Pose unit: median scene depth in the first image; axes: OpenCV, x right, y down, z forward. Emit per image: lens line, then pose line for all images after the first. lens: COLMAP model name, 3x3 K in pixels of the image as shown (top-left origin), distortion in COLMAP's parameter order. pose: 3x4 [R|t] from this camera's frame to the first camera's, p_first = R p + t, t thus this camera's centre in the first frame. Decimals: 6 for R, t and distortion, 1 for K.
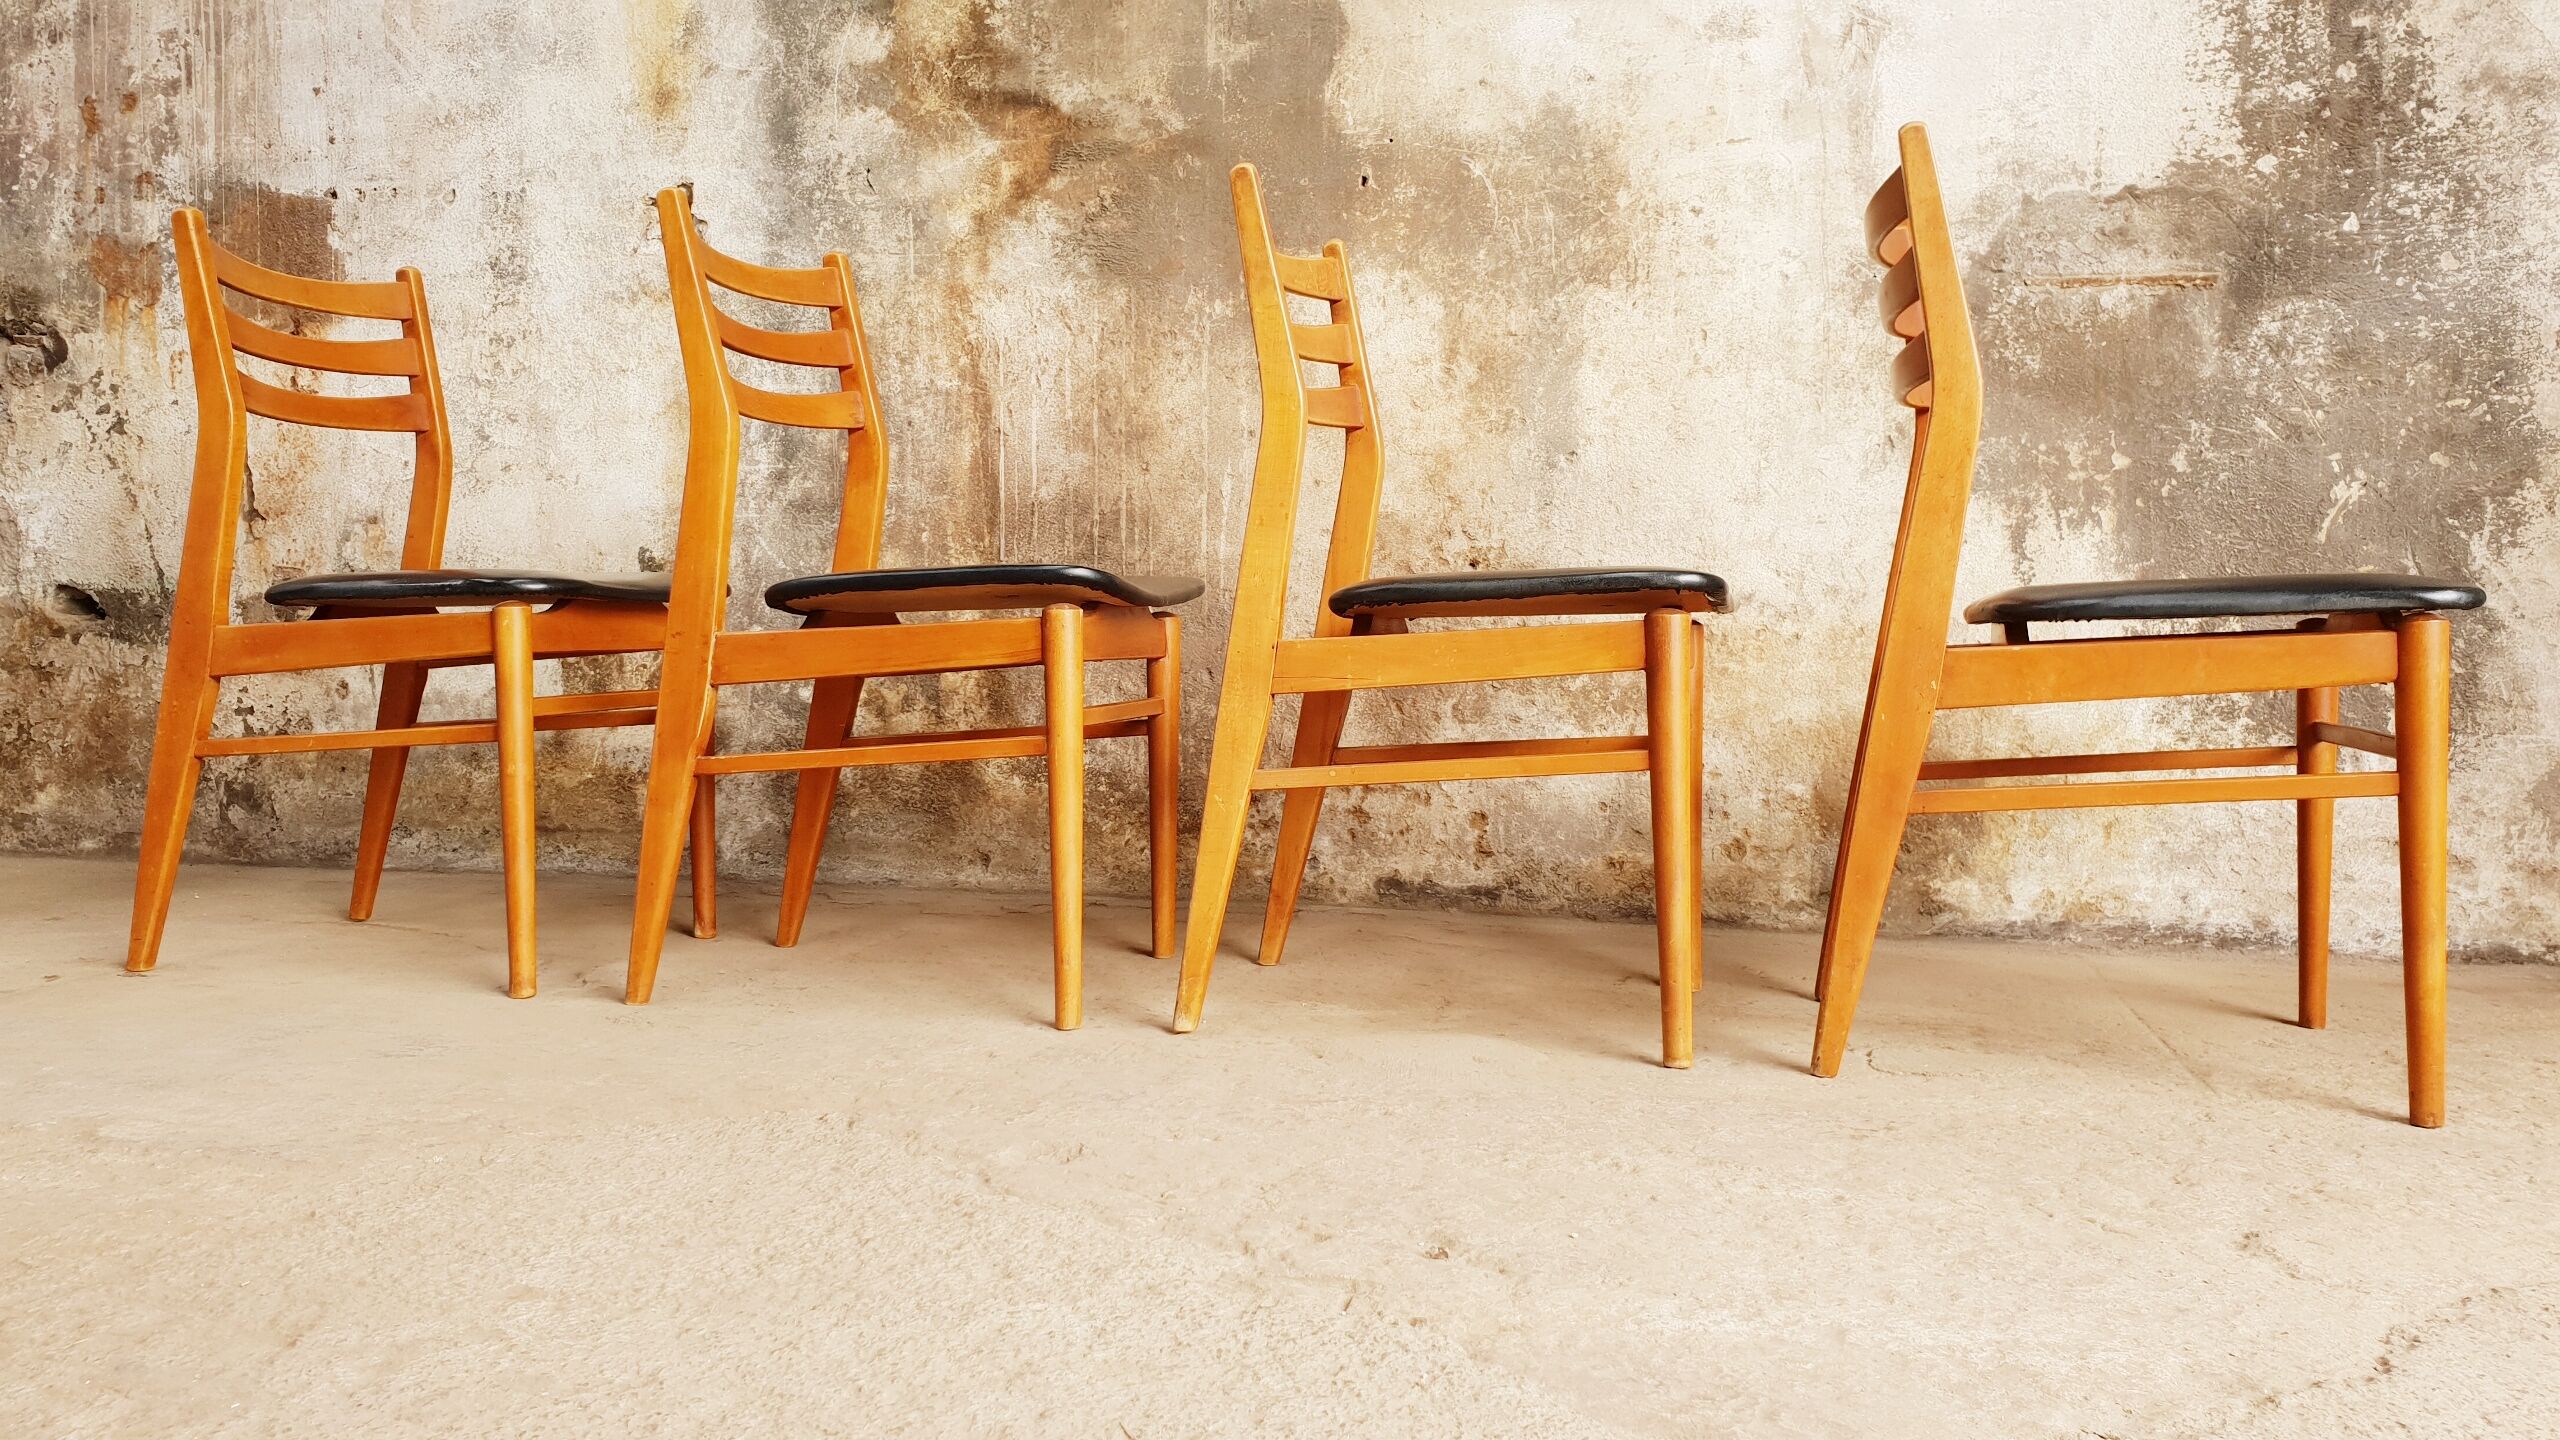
lens RADIAL K [[2005.1, 0, 1291.4], [0, 2005.1, 677.7], [0, 0, 1]] dist [0.006243, -0.002009]
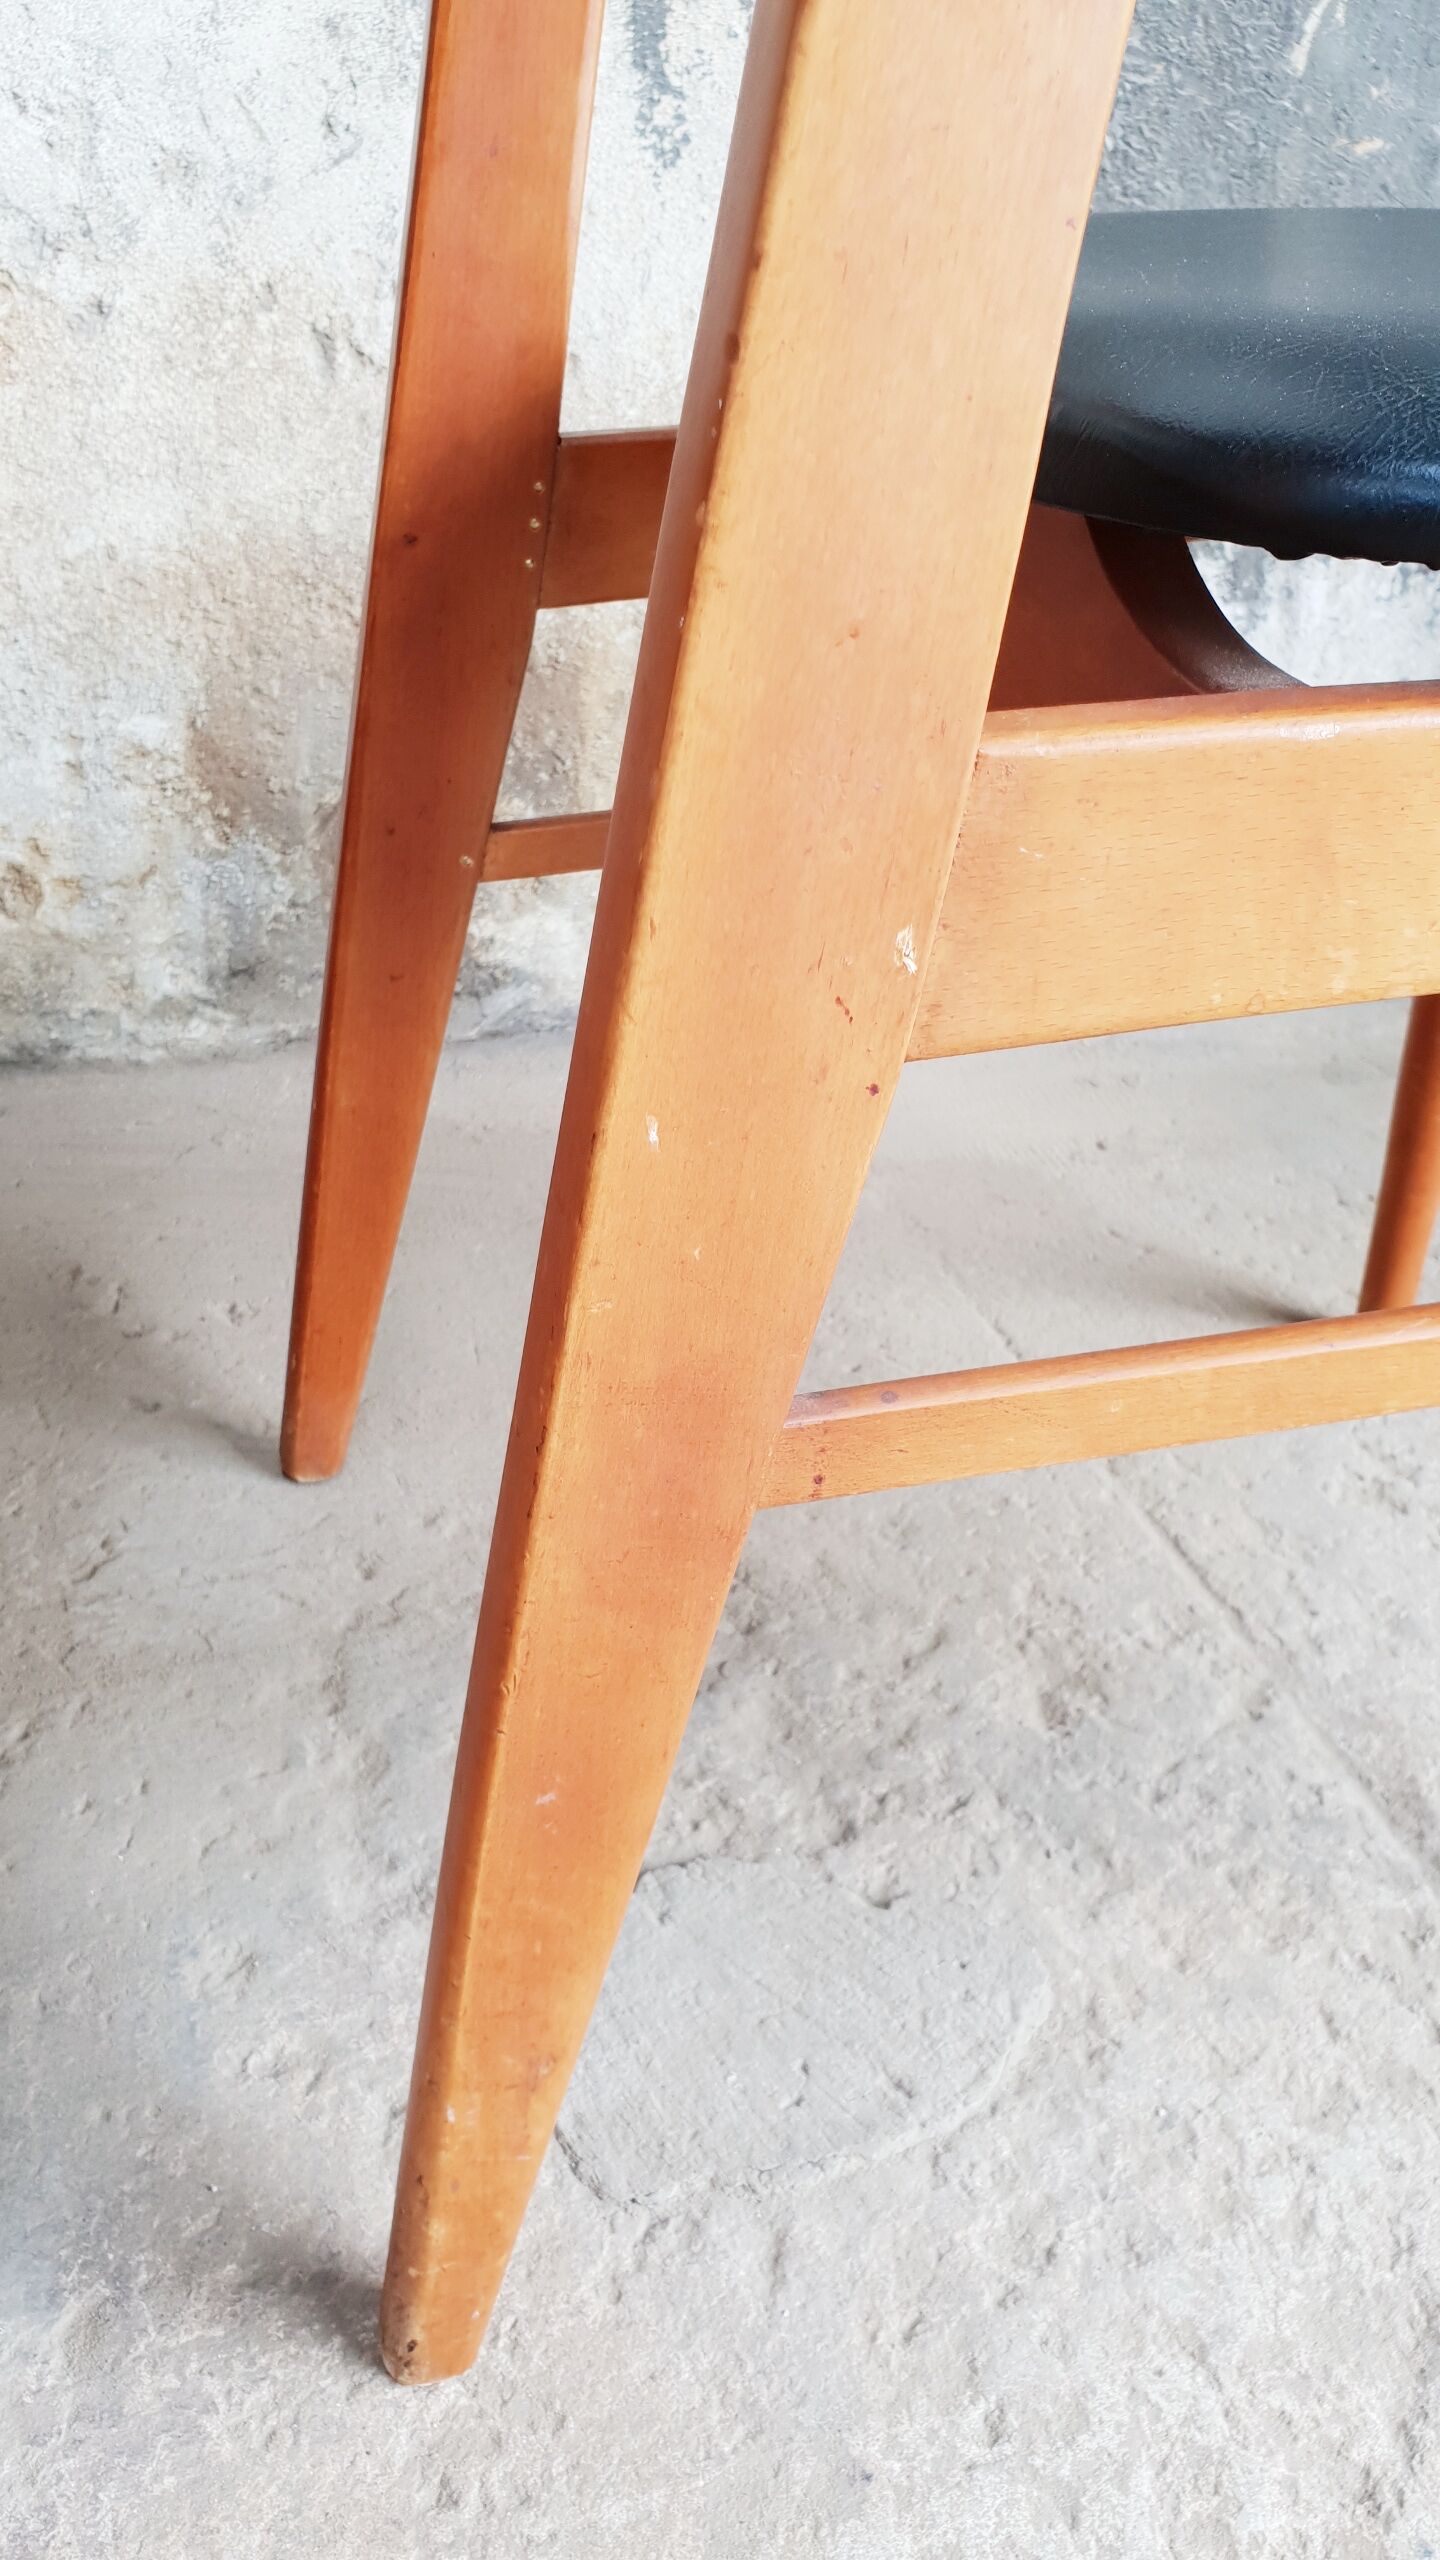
lens RADIAL K [[2005.1, 0, 717.1], [0, 2005.1, 1281.8], [0, 0, 1]] dist [0.006243, -0.002009]
pose [[0.870523, -0.223409, 0.438496, 0.145589], [-0.011886, 0.881215, 0.472567, -0.036937], [-0.491984, -0.416592, 0.764462, 0.570948]]
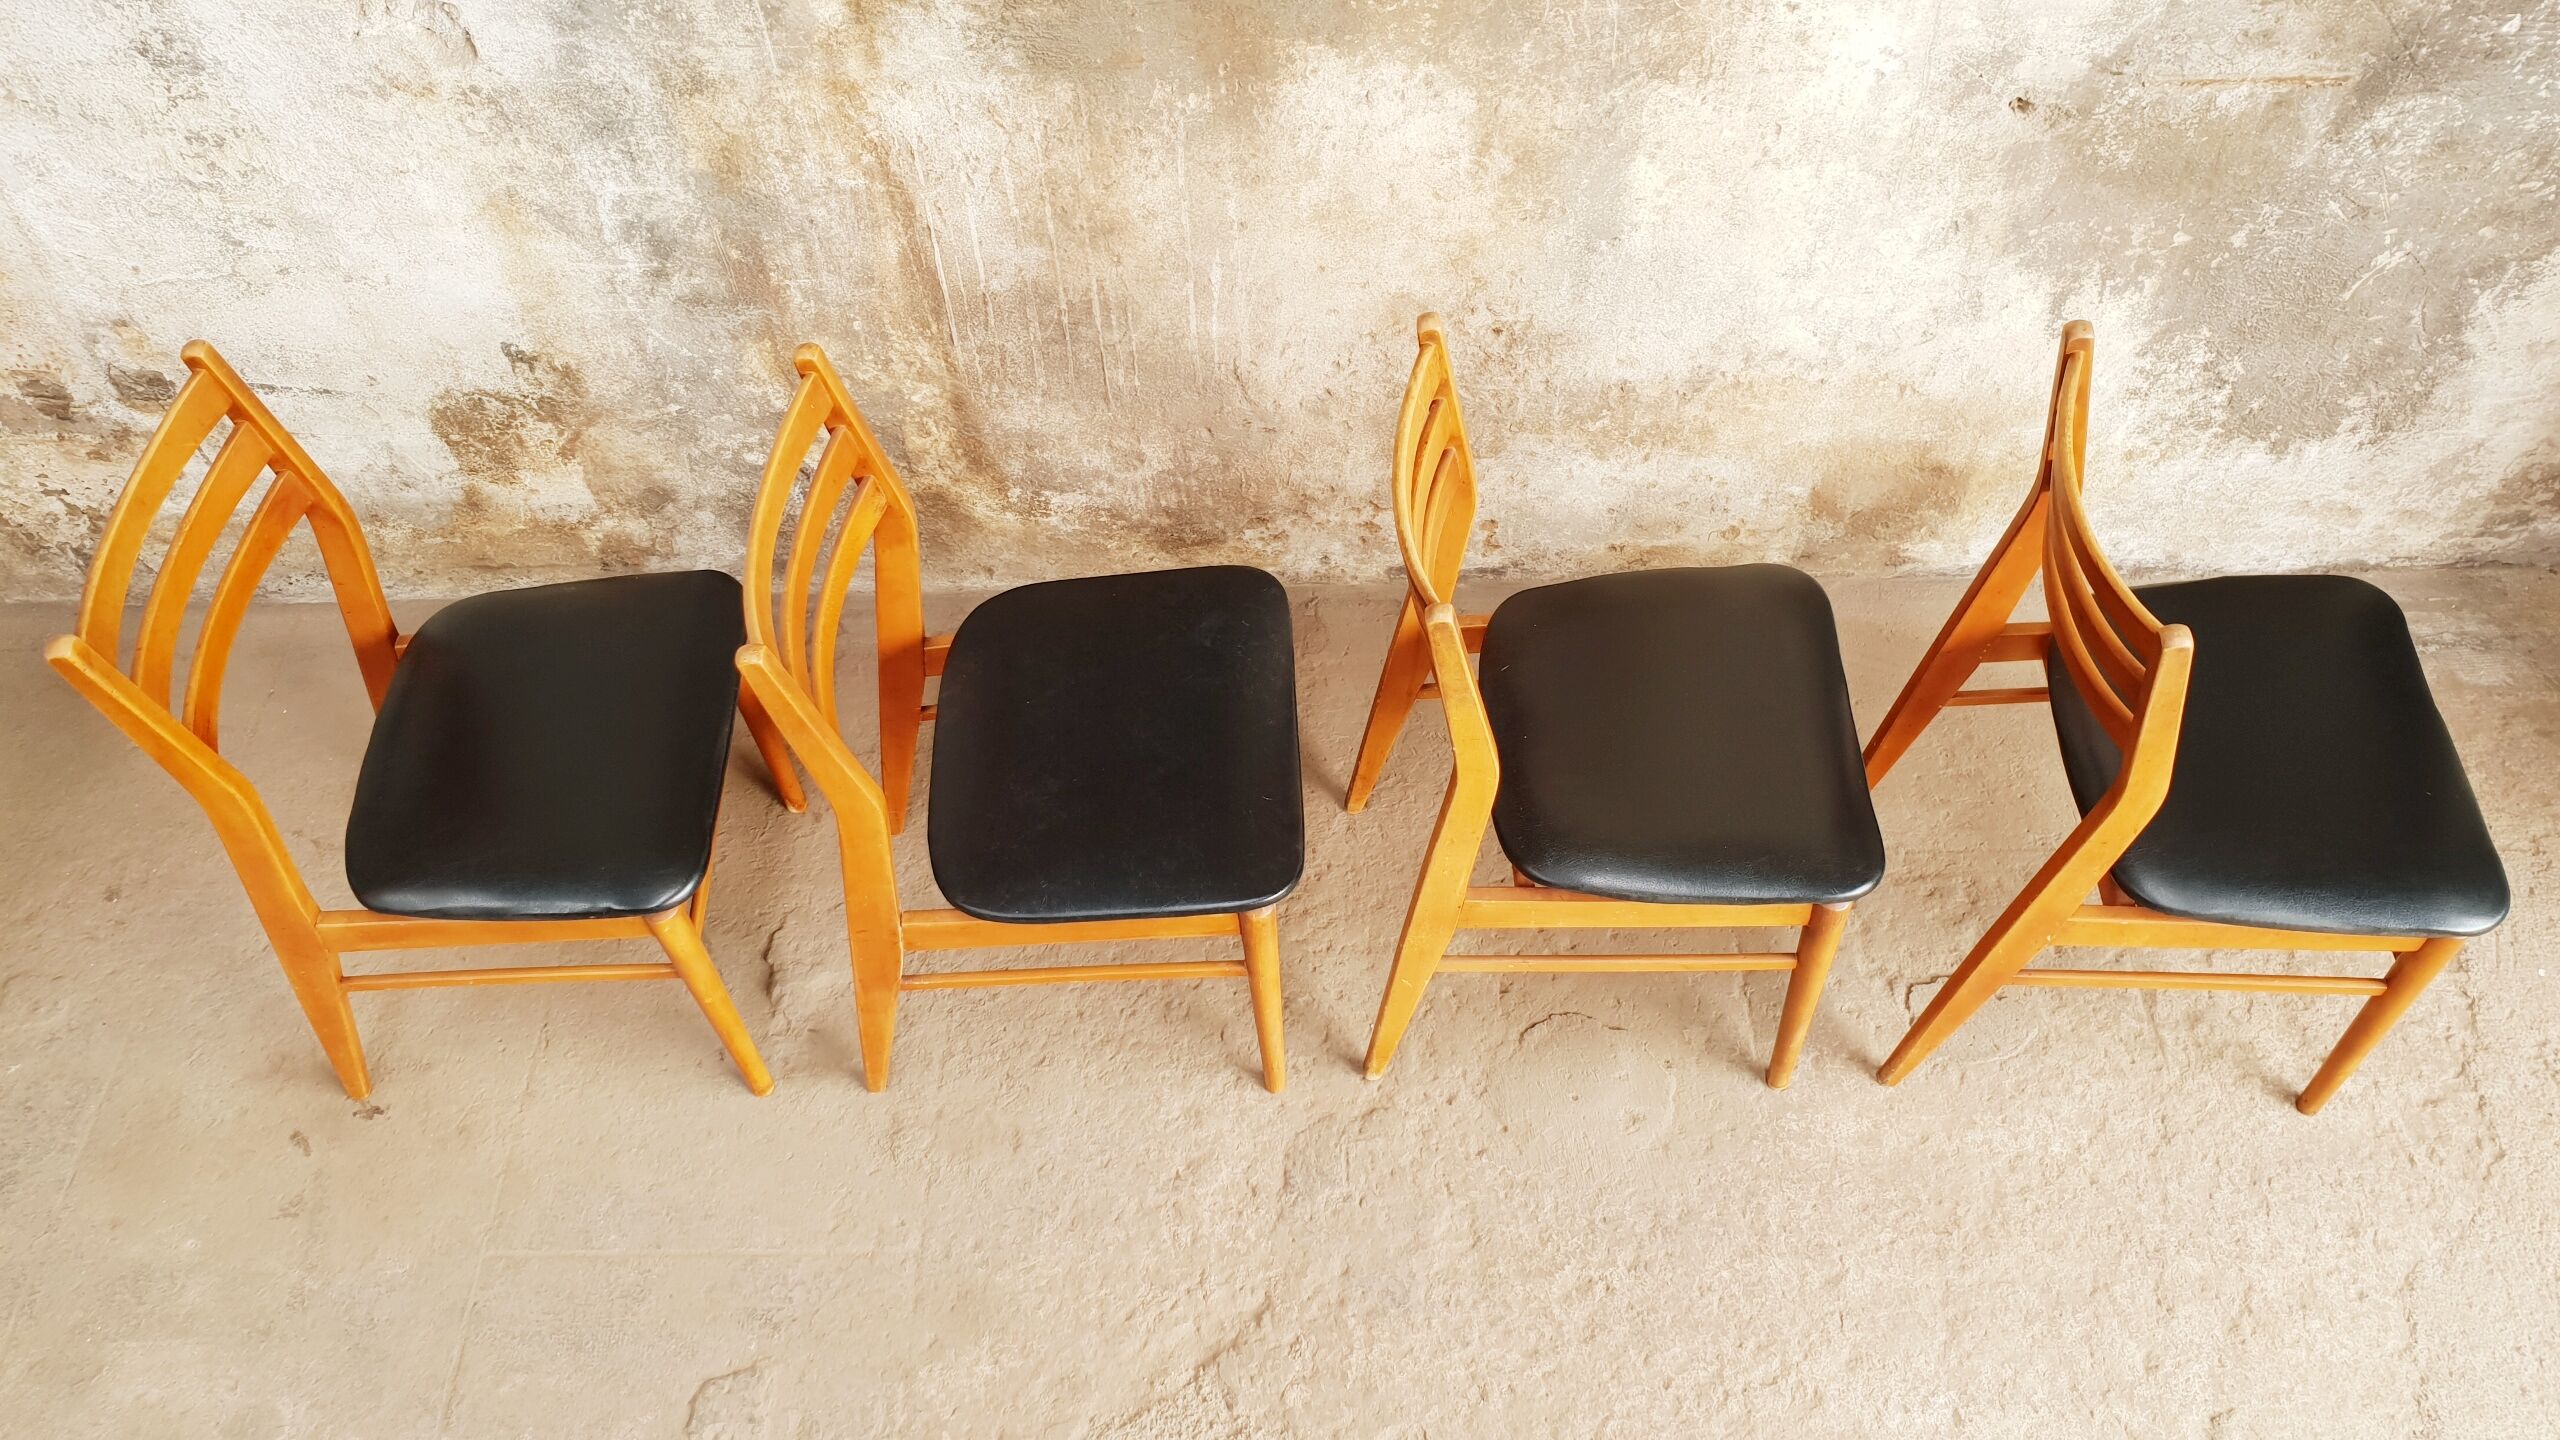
lens RADIAL K [[2005.1, 0, 1274.0], [0, 2005.1, 696.4], [0, 0, 1]] dist [0.006243, -0.002009]
pose [[0.970935, -0.208324, 0.117840, -0.153924], [0.040851, 0.629362, 0.776037, -0.678344], [-0.235831, -0.748668, 0.619580, 0.320712]]
